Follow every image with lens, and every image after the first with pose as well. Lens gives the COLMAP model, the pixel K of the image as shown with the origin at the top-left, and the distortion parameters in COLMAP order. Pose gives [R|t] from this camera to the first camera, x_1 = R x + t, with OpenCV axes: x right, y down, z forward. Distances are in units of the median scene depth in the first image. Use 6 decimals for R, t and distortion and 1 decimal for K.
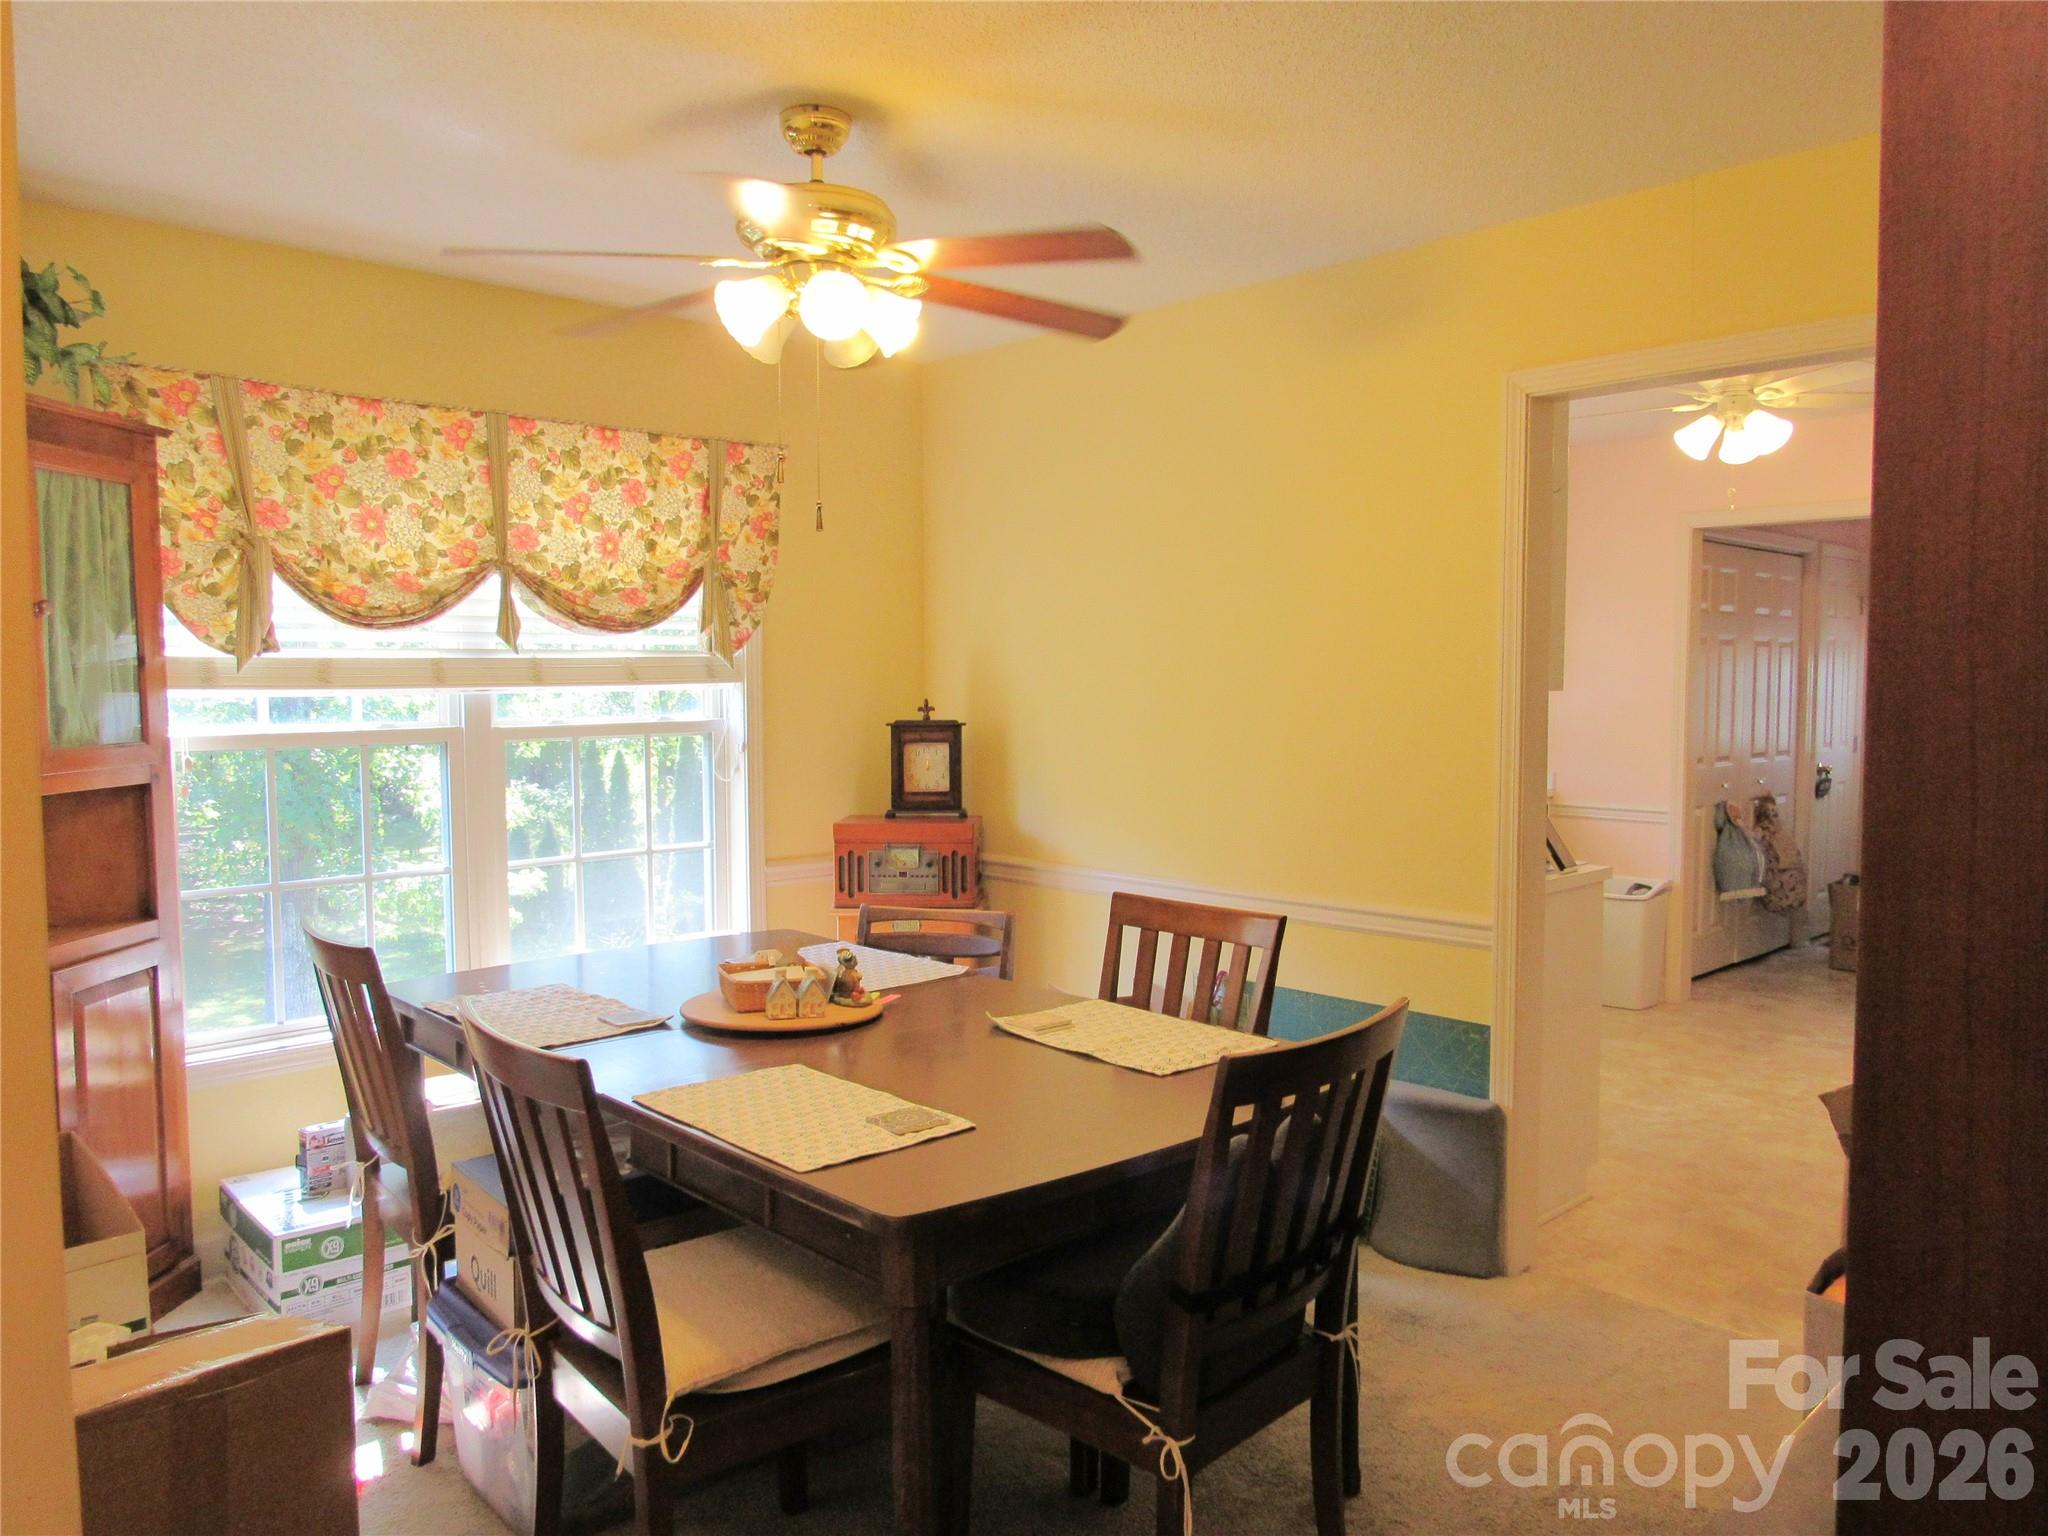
lens RADIAL K [[1455.8, 0, 1017.3], [0, 1455.8, 768.3], [0, 0, 1]] dist [-0.035768, 0.012845]
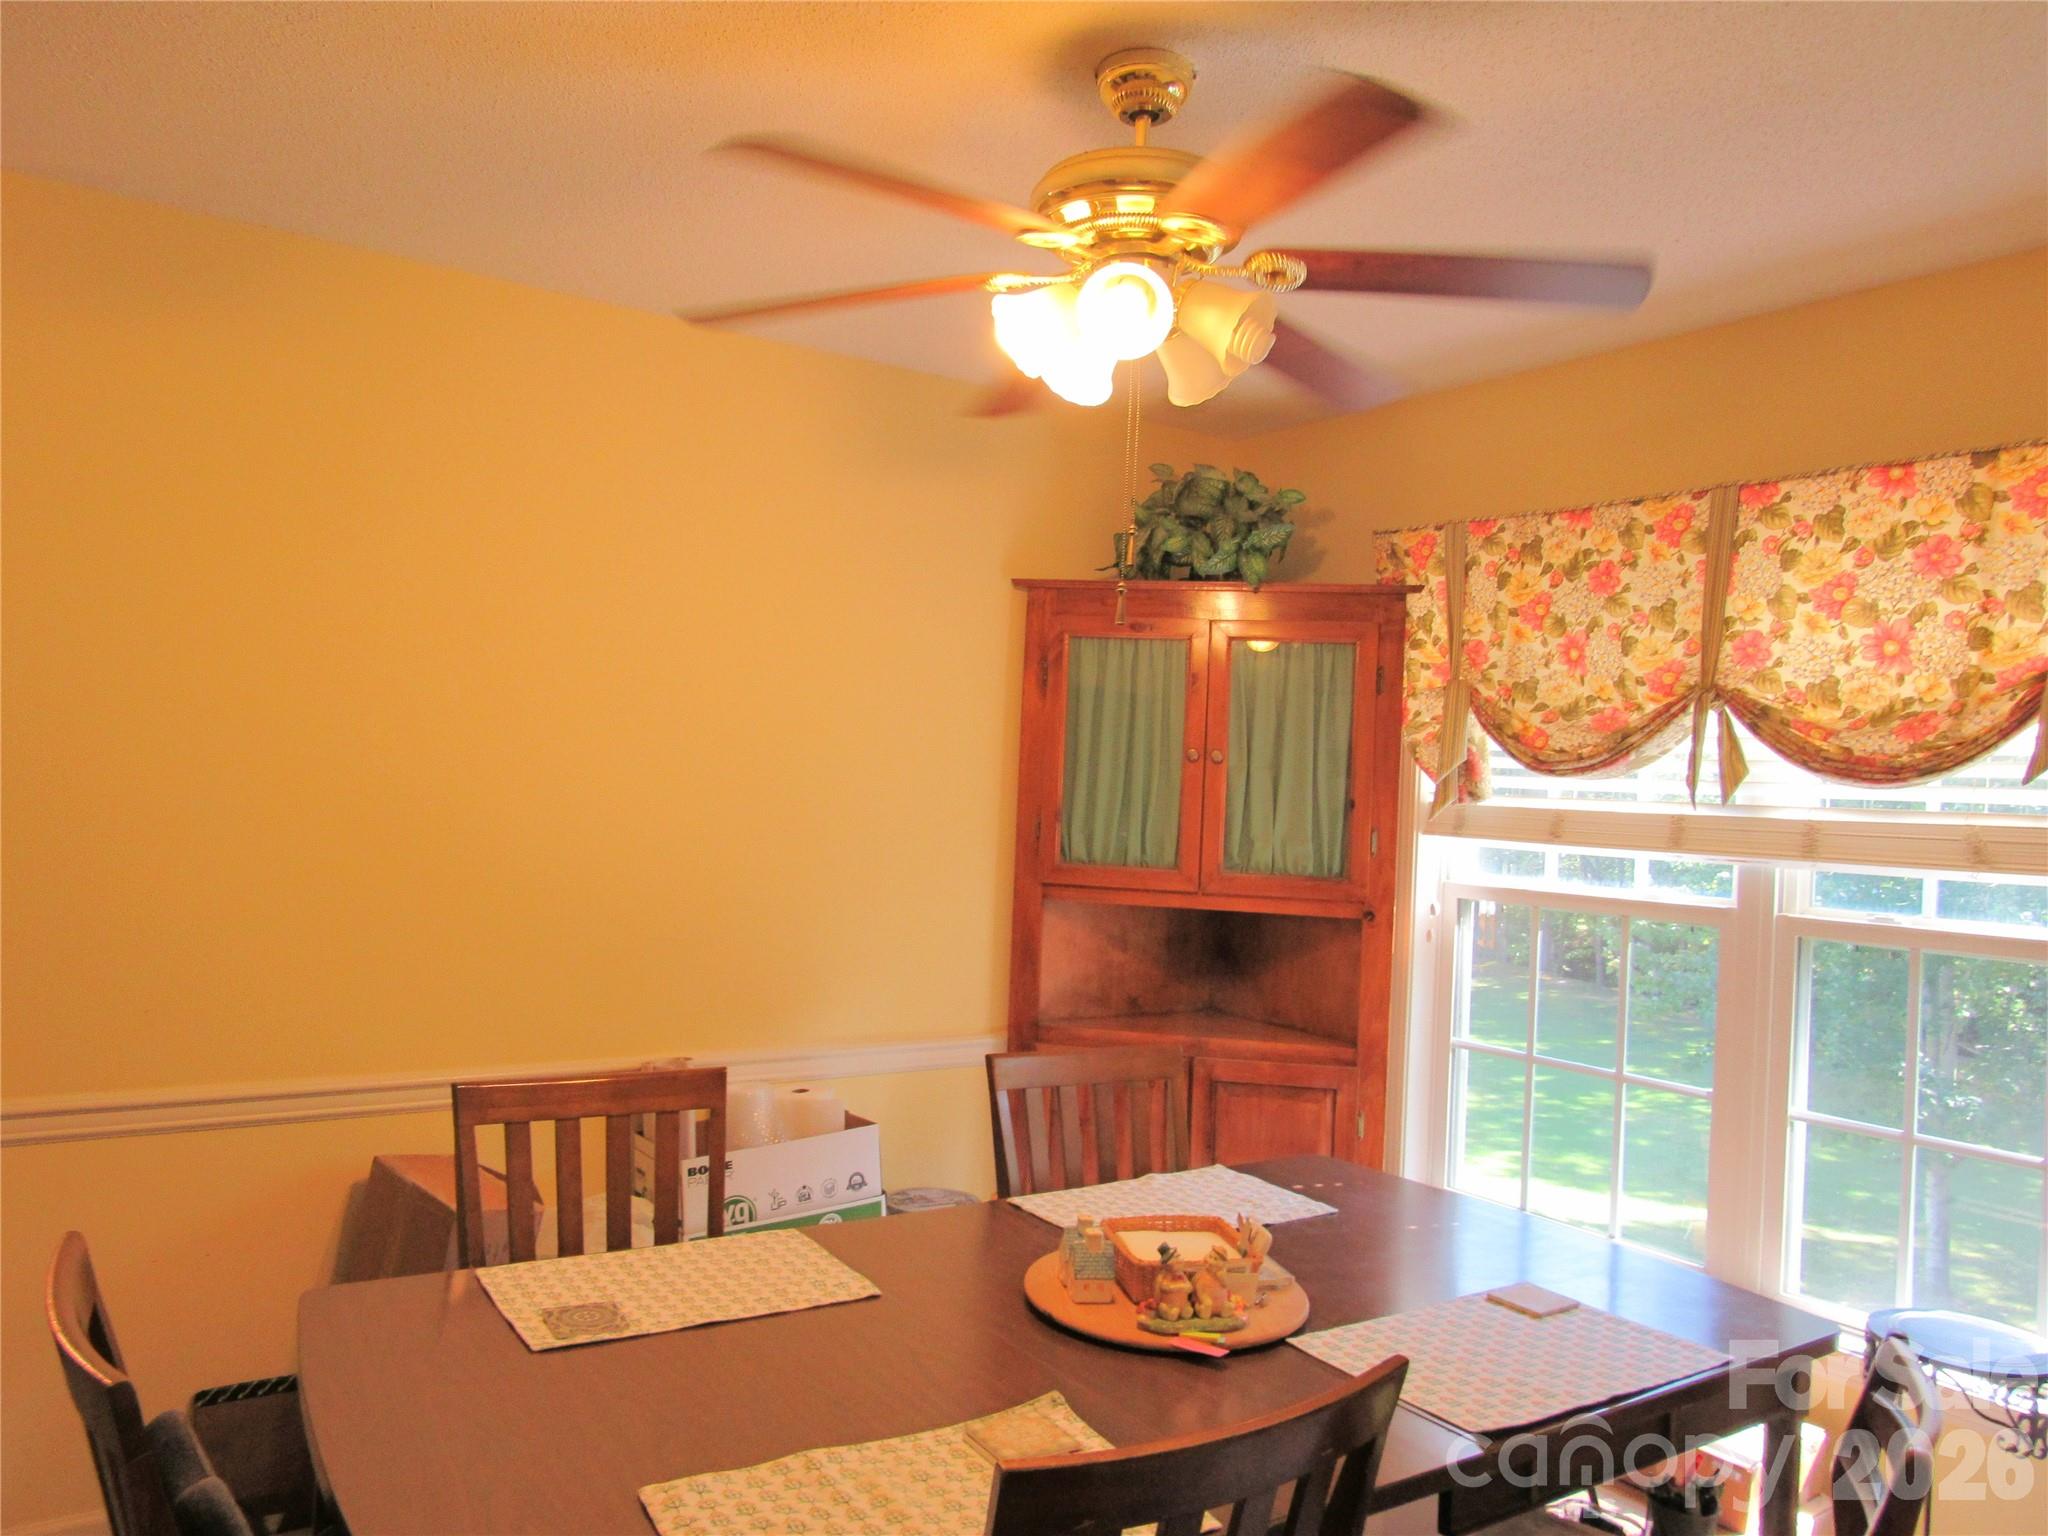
lens RADIAL K [[1455.8, 0, 1017.3], [0, 1455.8, 768.3], [0, 0, 1]] dist [-0.035768, 0.012845]
pose [[-0.165369, -0.018699, -0.986054, 0.441934], [-0.113722, 0.993513, 0.000232, -0.063153], [0.979653, 0.112175, -0.166423, 0.810855]]
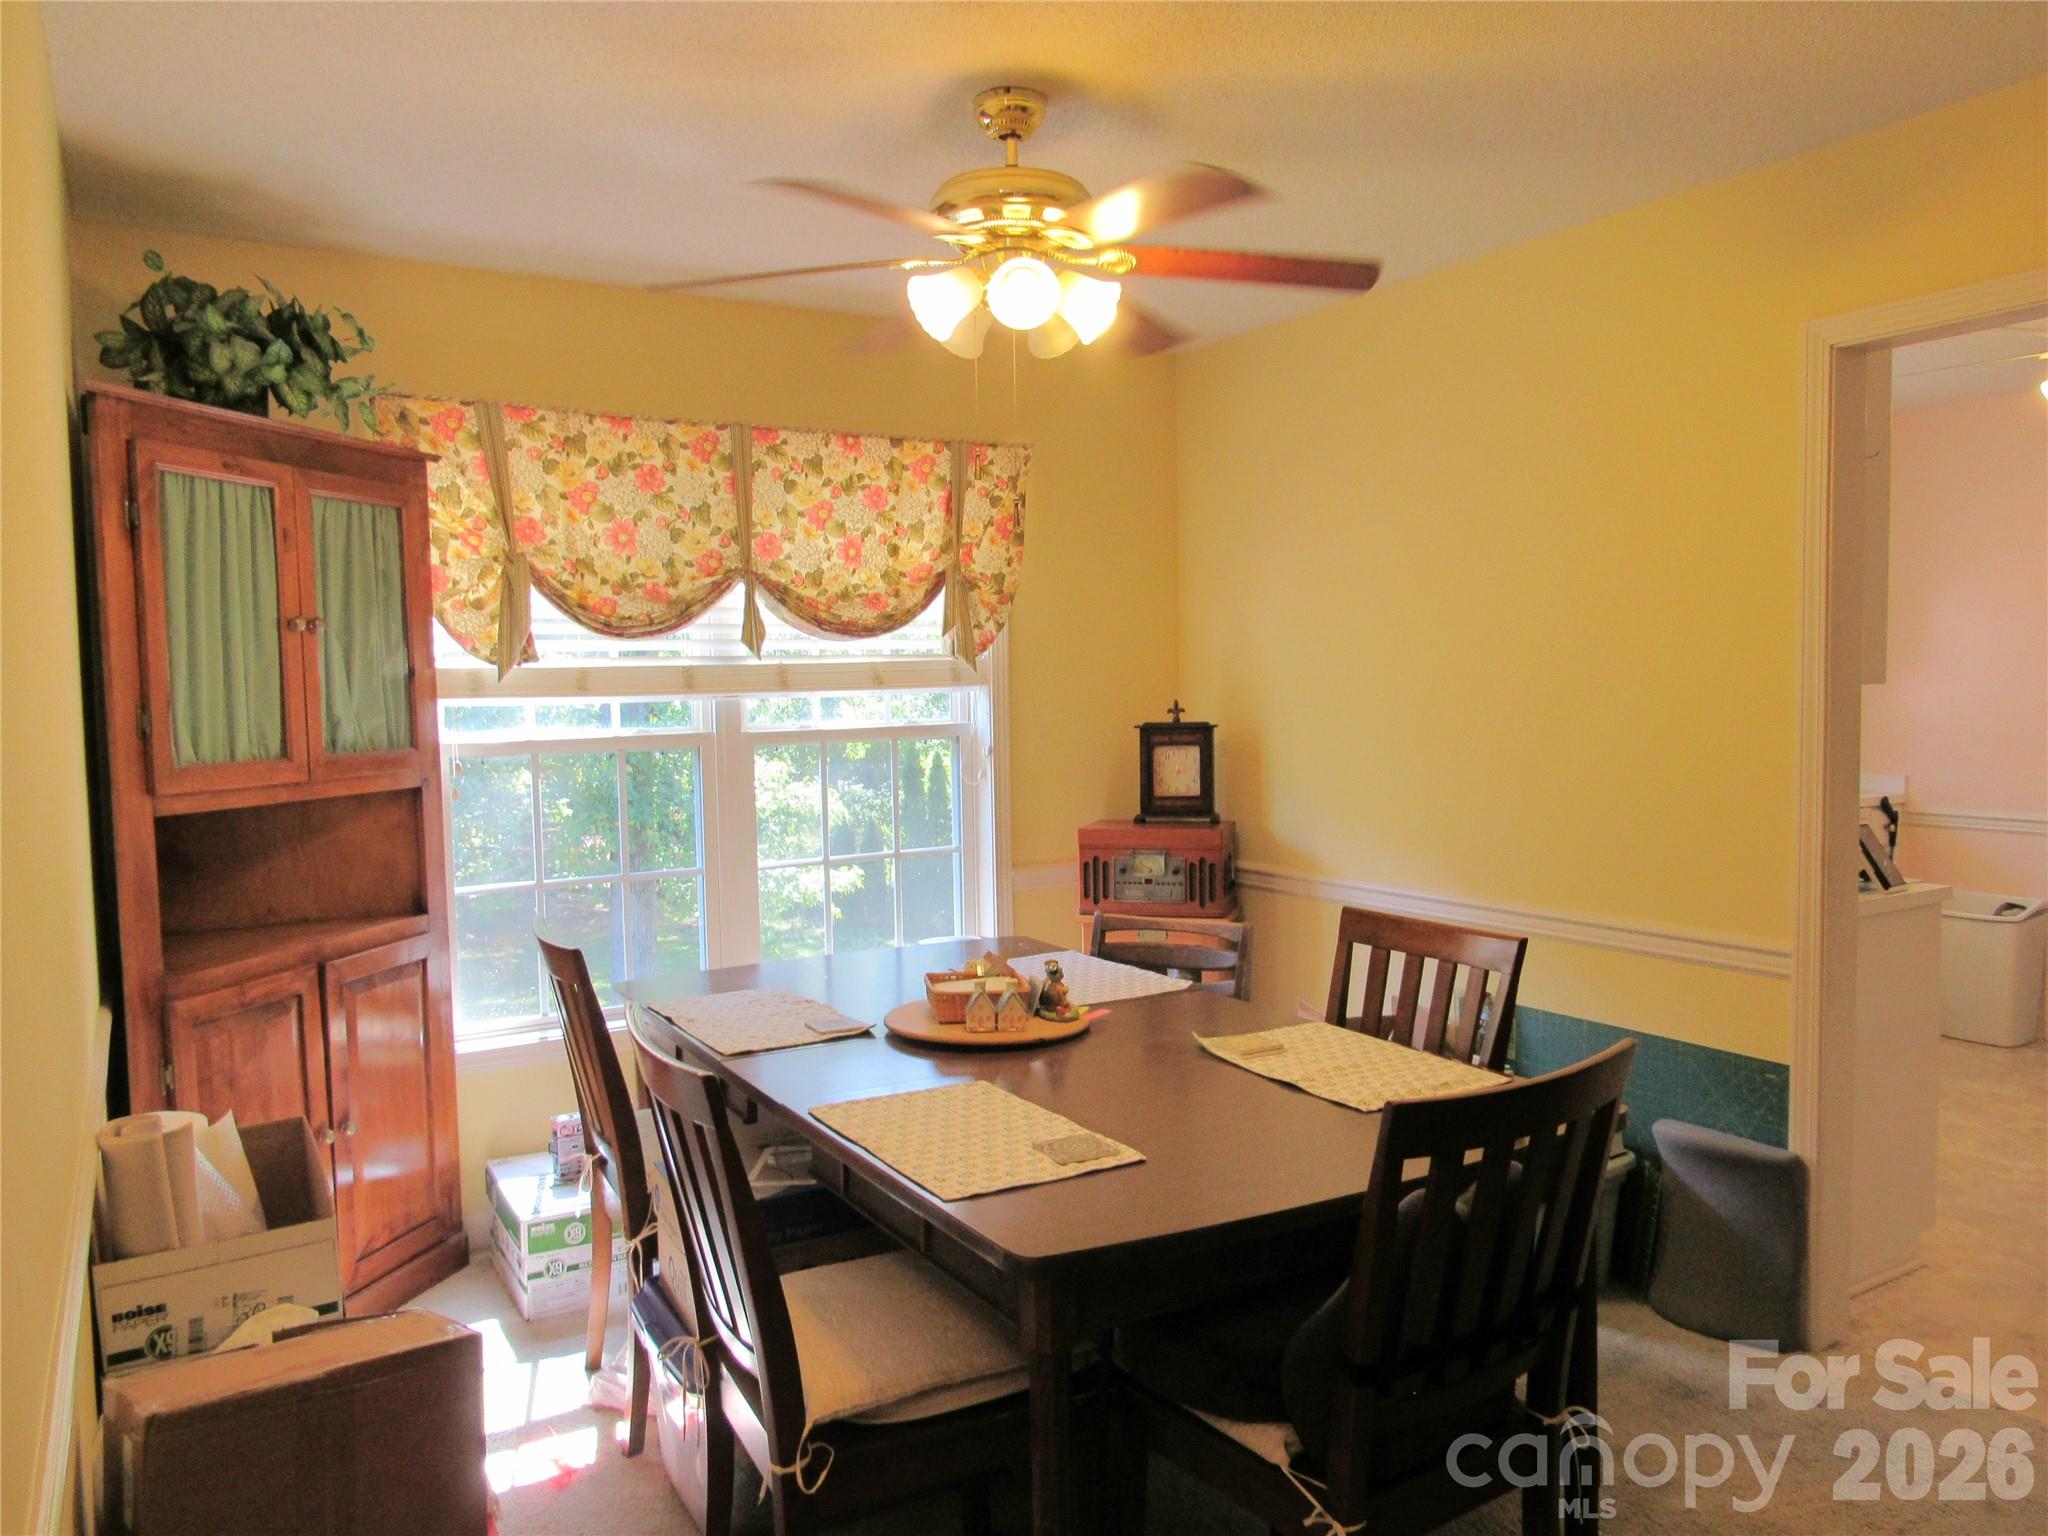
lens RADIAL K [[1455.8, 0, 1017.3], [0, 1455.8, 768.3], [0, 0, 1]] dist [-0.035768, 0.012845]
pose [[0.976722, -0.000397, -0.214509, 0.052585], [0.000291, 1.000000, -0.000527, -0.002442], [0.214509, 0.000452, 0.976722, 0.041429]]
